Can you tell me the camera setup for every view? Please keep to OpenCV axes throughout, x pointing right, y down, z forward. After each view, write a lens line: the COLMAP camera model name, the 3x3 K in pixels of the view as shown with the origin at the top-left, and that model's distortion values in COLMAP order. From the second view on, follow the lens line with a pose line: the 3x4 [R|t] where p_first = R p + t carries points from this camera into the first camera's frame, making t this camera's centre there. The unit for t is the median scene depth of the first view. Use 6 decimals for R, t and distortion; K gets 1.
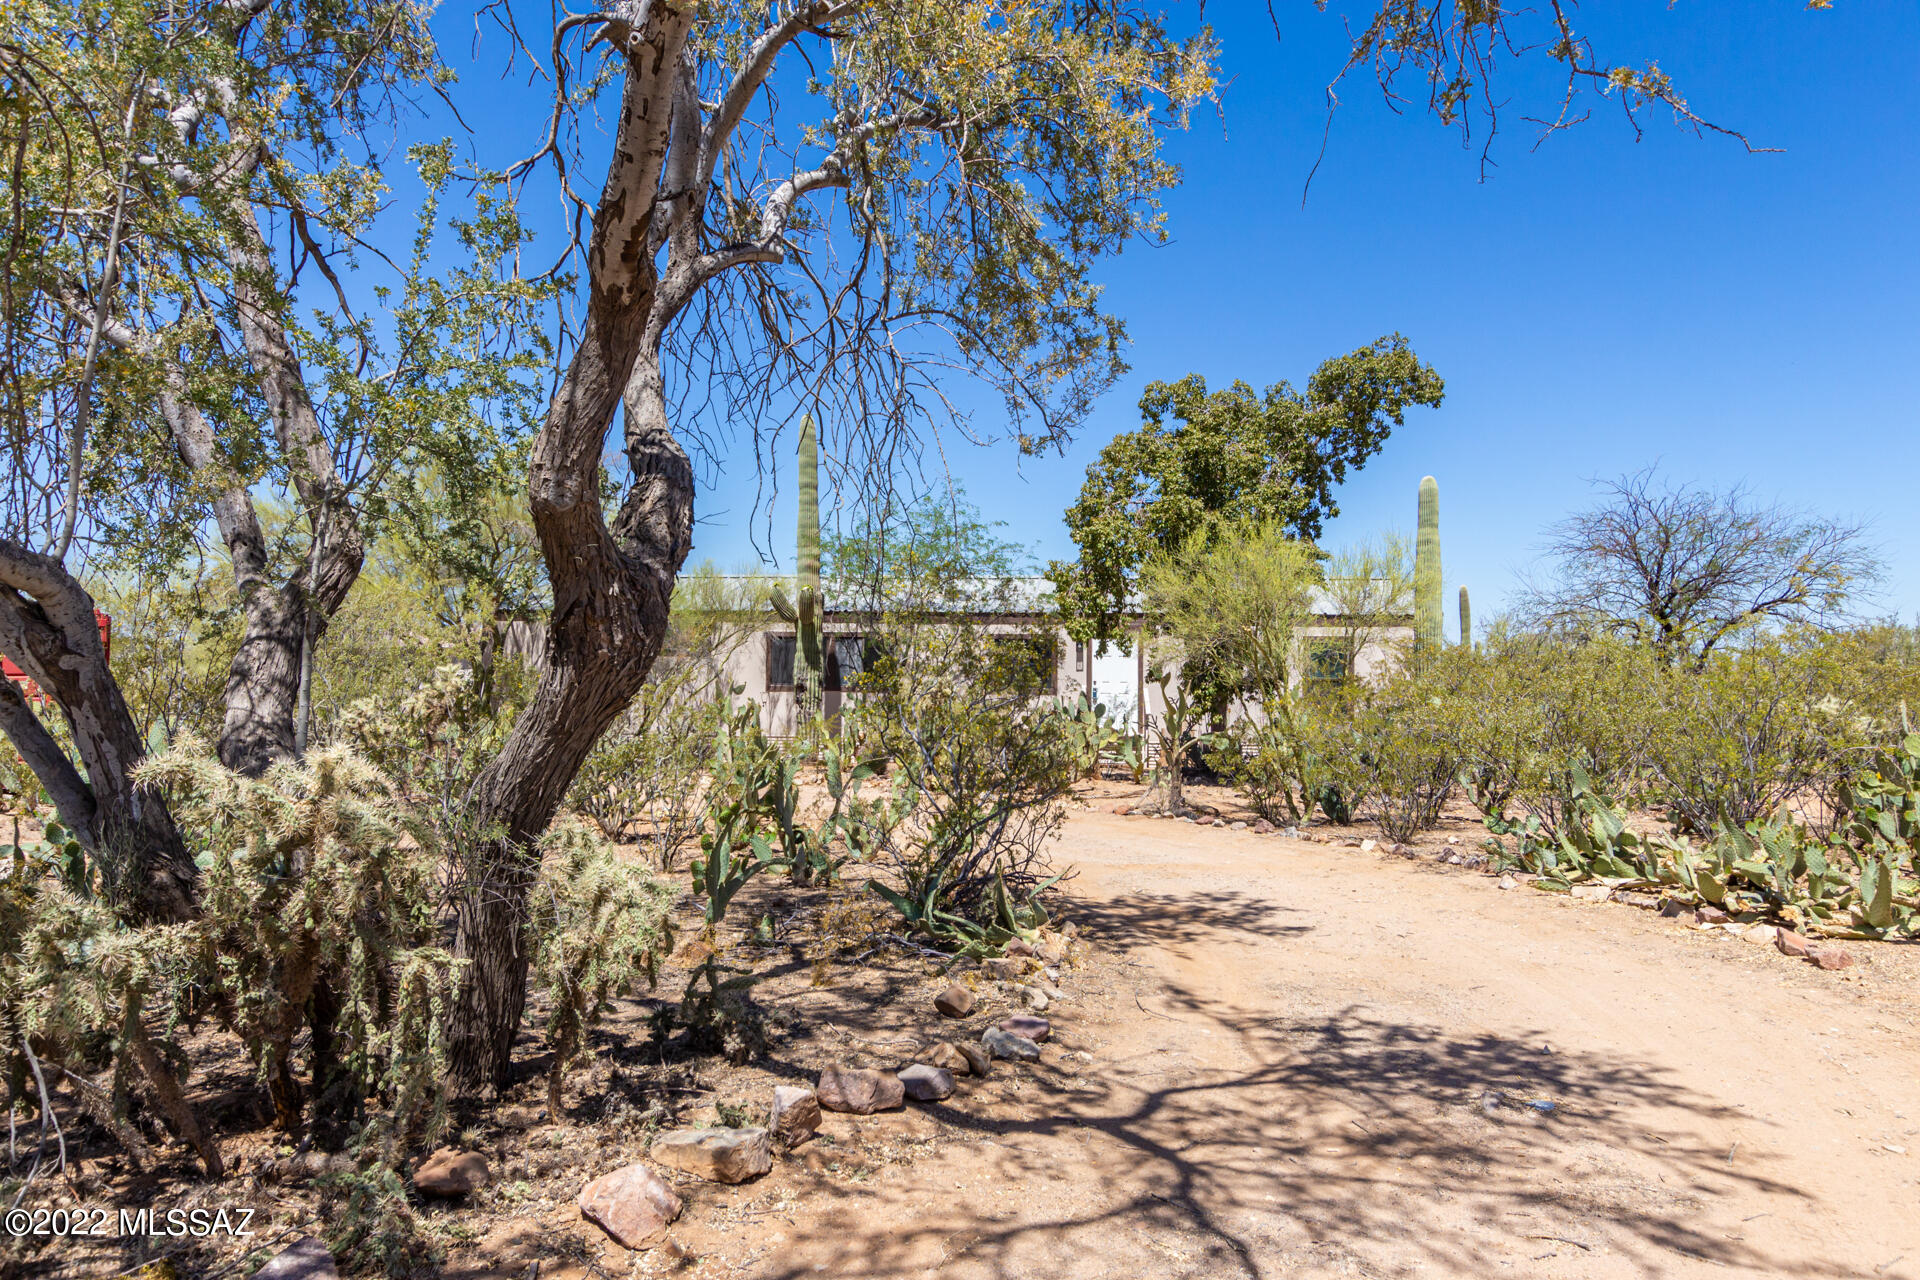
lens RADIAL K [[1160.6, 0, 951.4], [0, 1160.6, 646.5], [0, 0, 1]] dist [-0.036789, -0.002687]
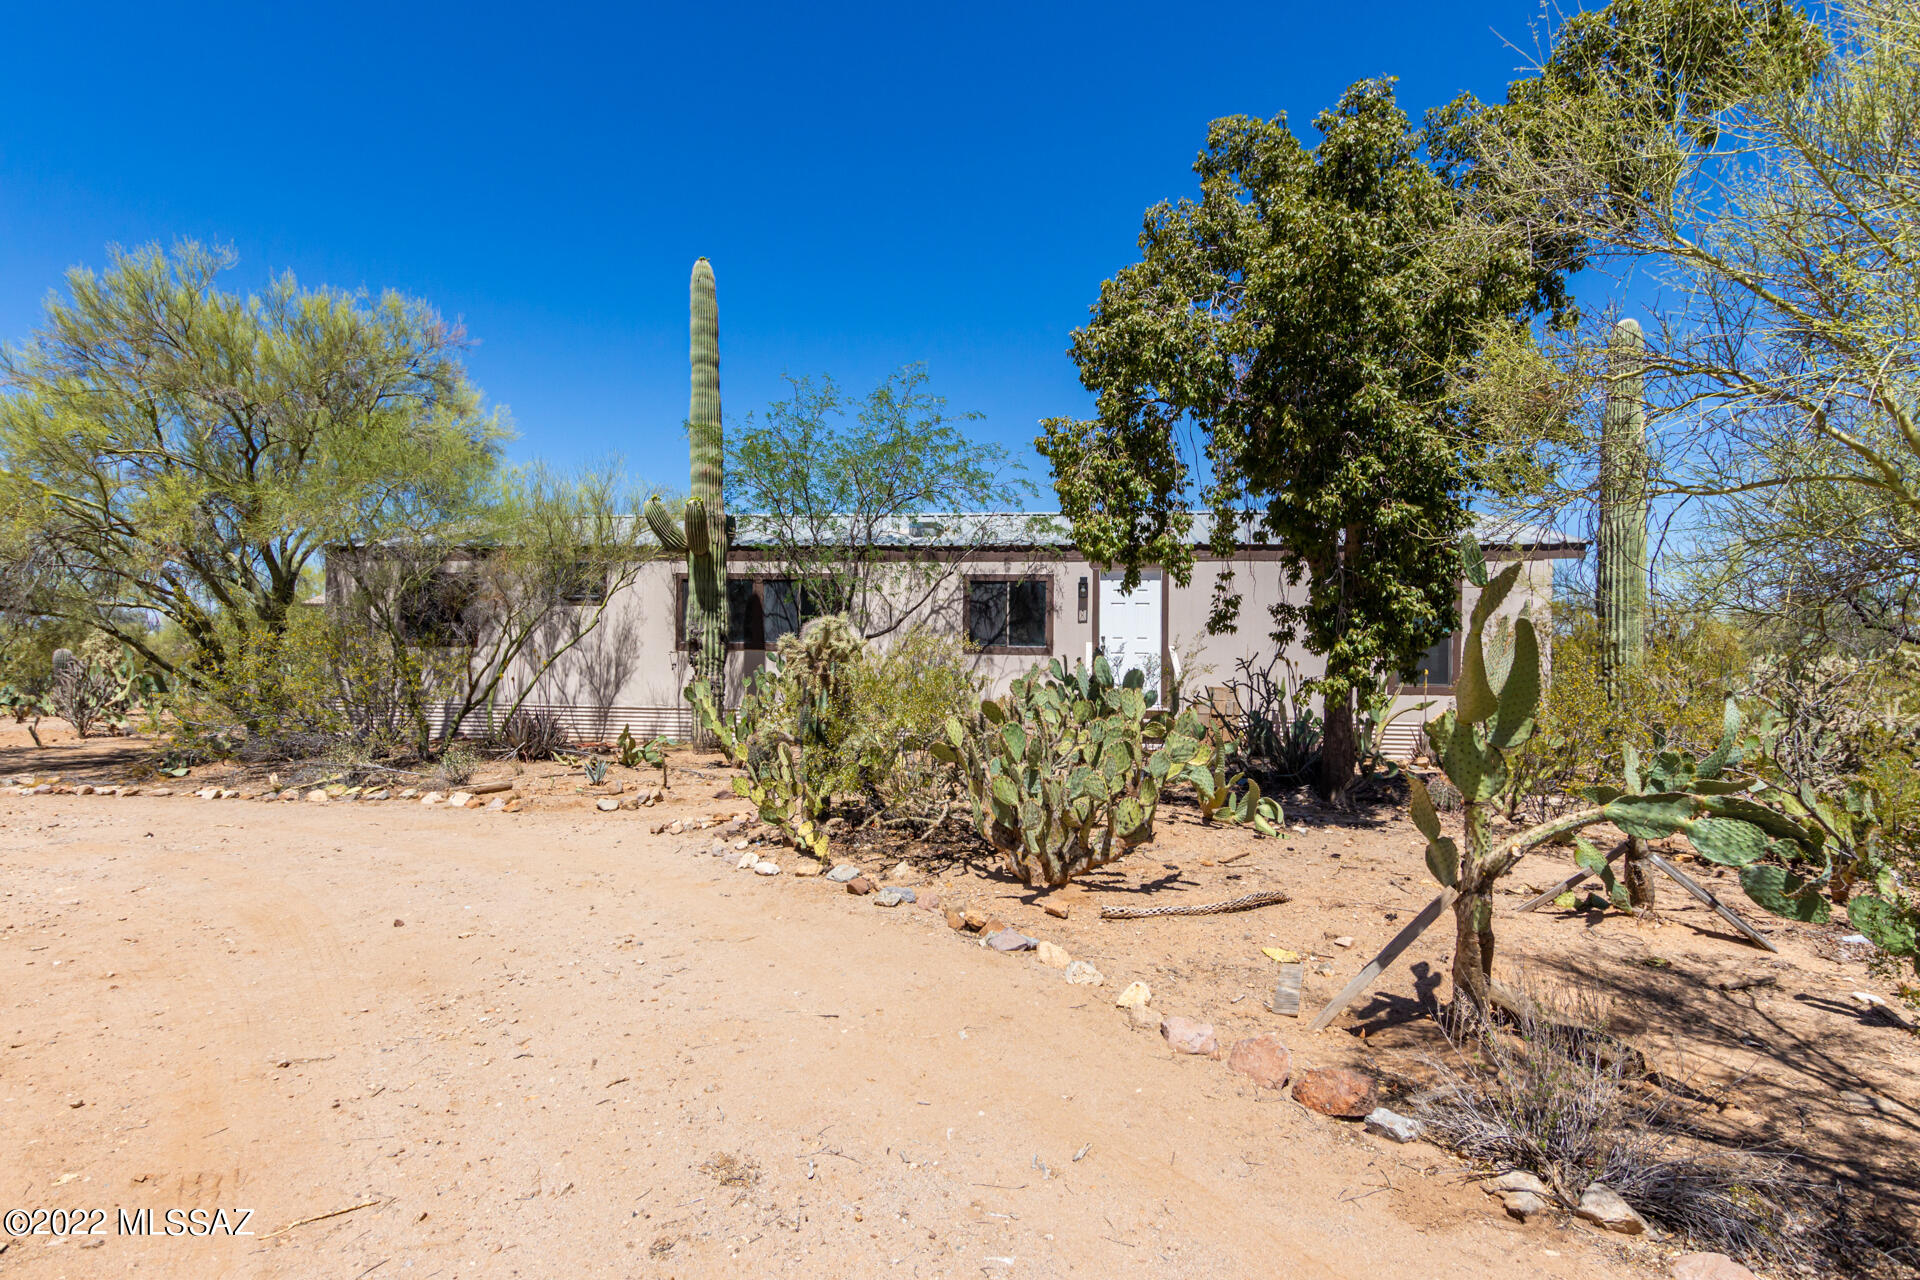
lens RADIAL K [[923.6, 0, 953.0], [0, 923.6, 637.2], [0, 0, 1]] dist [0.009682, -0.001100]
pose [[0.999939, 0.002206, -0.010825, 0.035791], [-0.001996, 0.999810, 0.019365, 0.019787], [0.010865, -0.019342, 0.999754, 0.433123]]
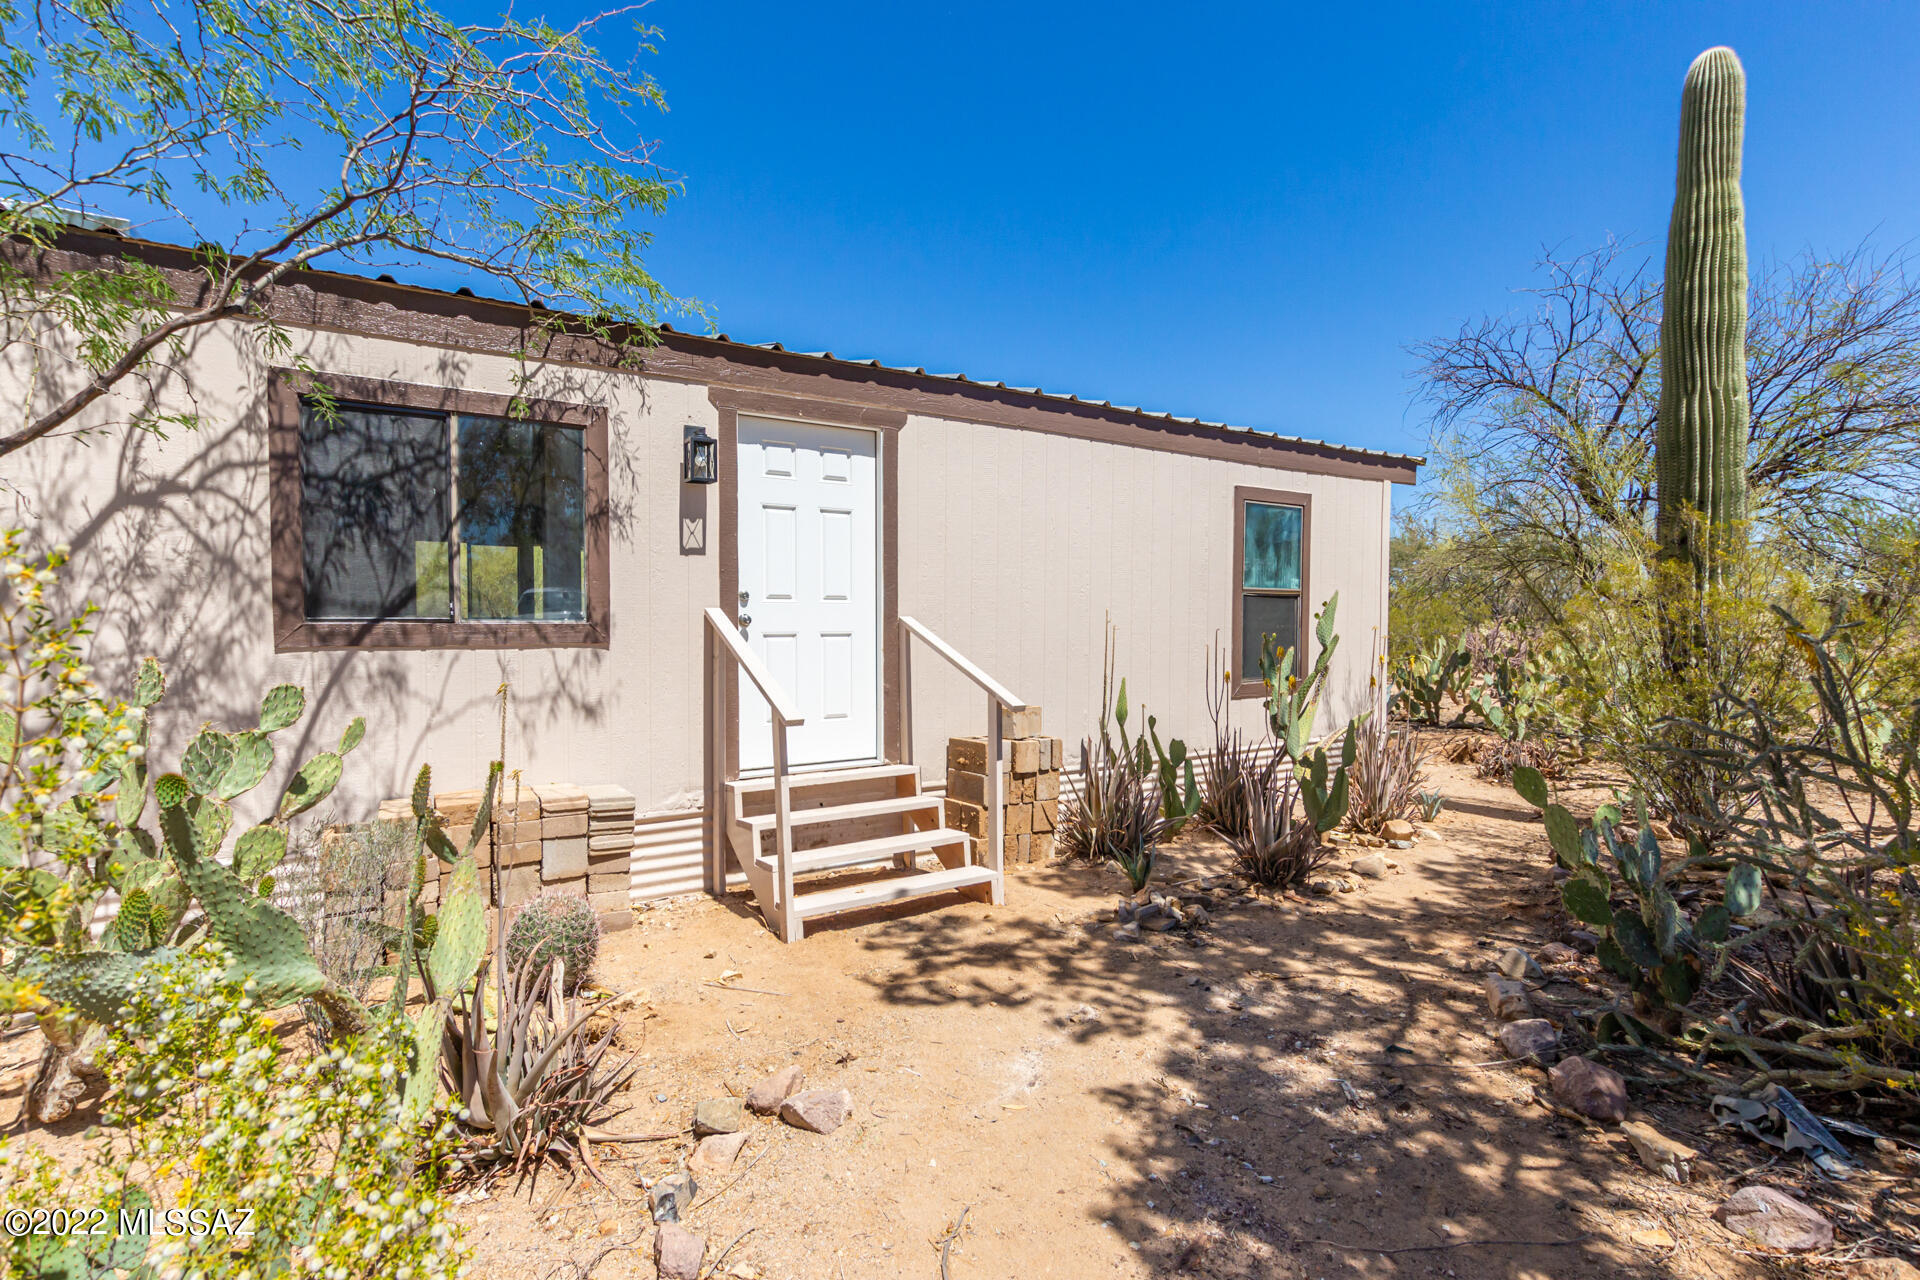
lens RADIAL K [[896.4, 0, 943.4], [0, 896.4, 636.6], [0, 0, 1]] dist [0.010295, -0.002323]
pose [[0.773573, -0.018907, 0.633425, 0.025030], [-0.007533, 0.999210, 0.039025, 0.033080], [-0.633662, -0.034961, 0.772819, 0.864427]]
